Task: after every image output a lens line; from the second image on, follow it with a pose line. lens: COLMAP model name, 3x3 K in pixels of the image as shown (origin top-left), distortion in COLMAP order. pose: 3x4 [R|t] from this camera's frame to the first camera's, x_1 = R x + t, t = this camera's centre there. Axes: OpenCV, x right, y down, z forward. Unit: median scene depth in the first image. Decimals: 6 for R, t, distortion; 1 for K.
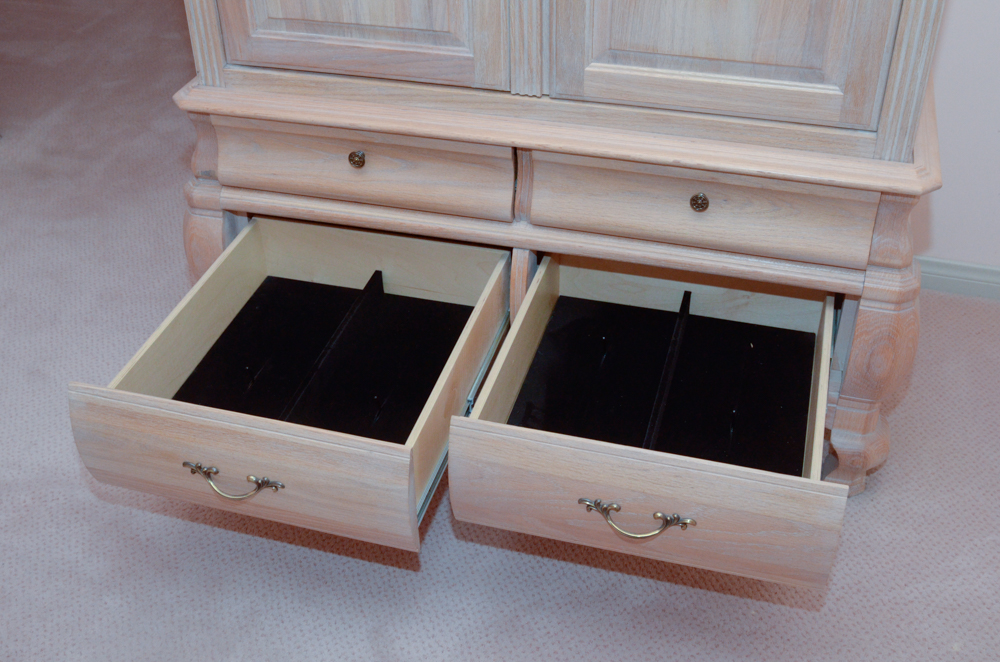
lens RADIAL K [[1123.9, 0, 500.0], [0, 1123.9, 331.0], [0, 0, 1]] dist [-0.109882, 0.049334]
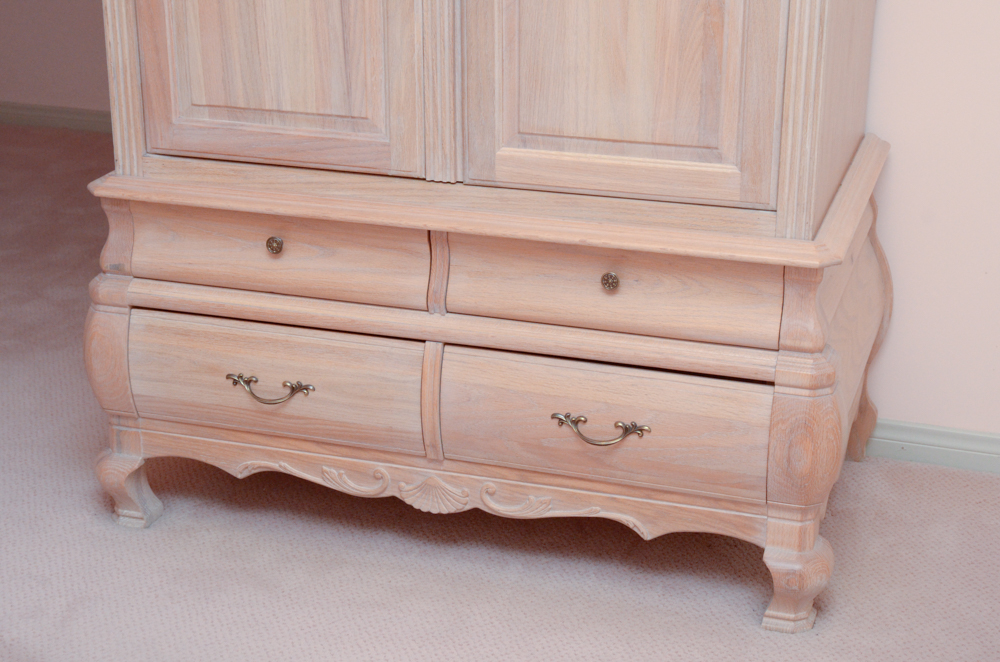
lens RADIAL K [[1776.9, 0, 500.0], [0, 1776.9, 331.0], [0, 0, 1]] dist [-0.008389, 0.040438]
pose [[0.999190, 0.029360, -0.027529, 0.125814], [-0.035687, 0.962564, -0.268697, 0.350423], [0.018610, 0.269461, 0.962831, -0.511591]]
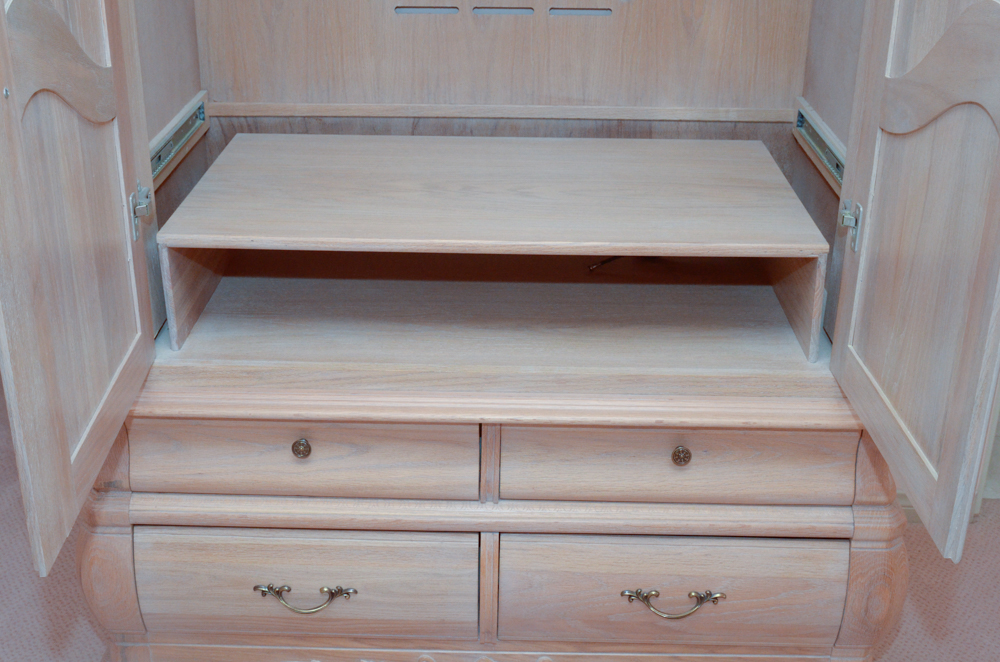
lens RADIAL K [[1244.8, 0, 500.0], [0, 1244.8, 331.0], [0, 0, 1]] dist [-0.086345, 0.038346]
pose [[0.967950, -0.078507, 0.238557, -0.214441], [0.128569, 0.970876, -0.202165, -0.028609], [-0.215738, 0.226356, 0.949853, 0.002095]]
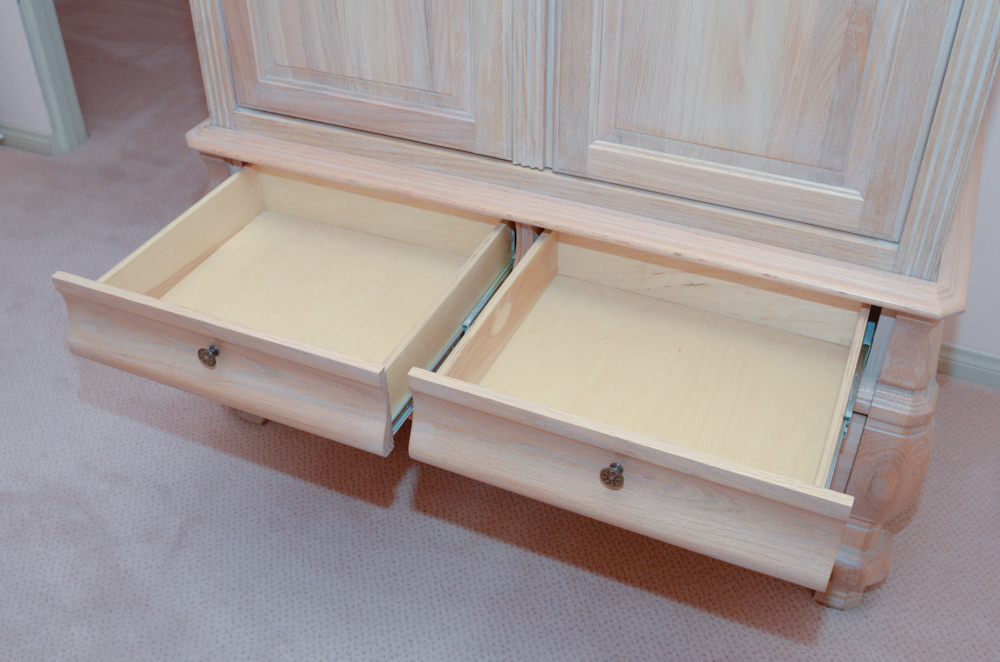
lens RADIAL K [[1028.0, 0, 500.0], [0, 1028.0, 331.0], [0, 0, 1]] dist [-0.145559, 0.103029]
pose [[0.990170, 0.095361, -0.102317, 0.101881], [-0.093137, 0.995306, 0.026305, -0.093963], [0.104345, -0.016517, 0.994404, 0.137993]]
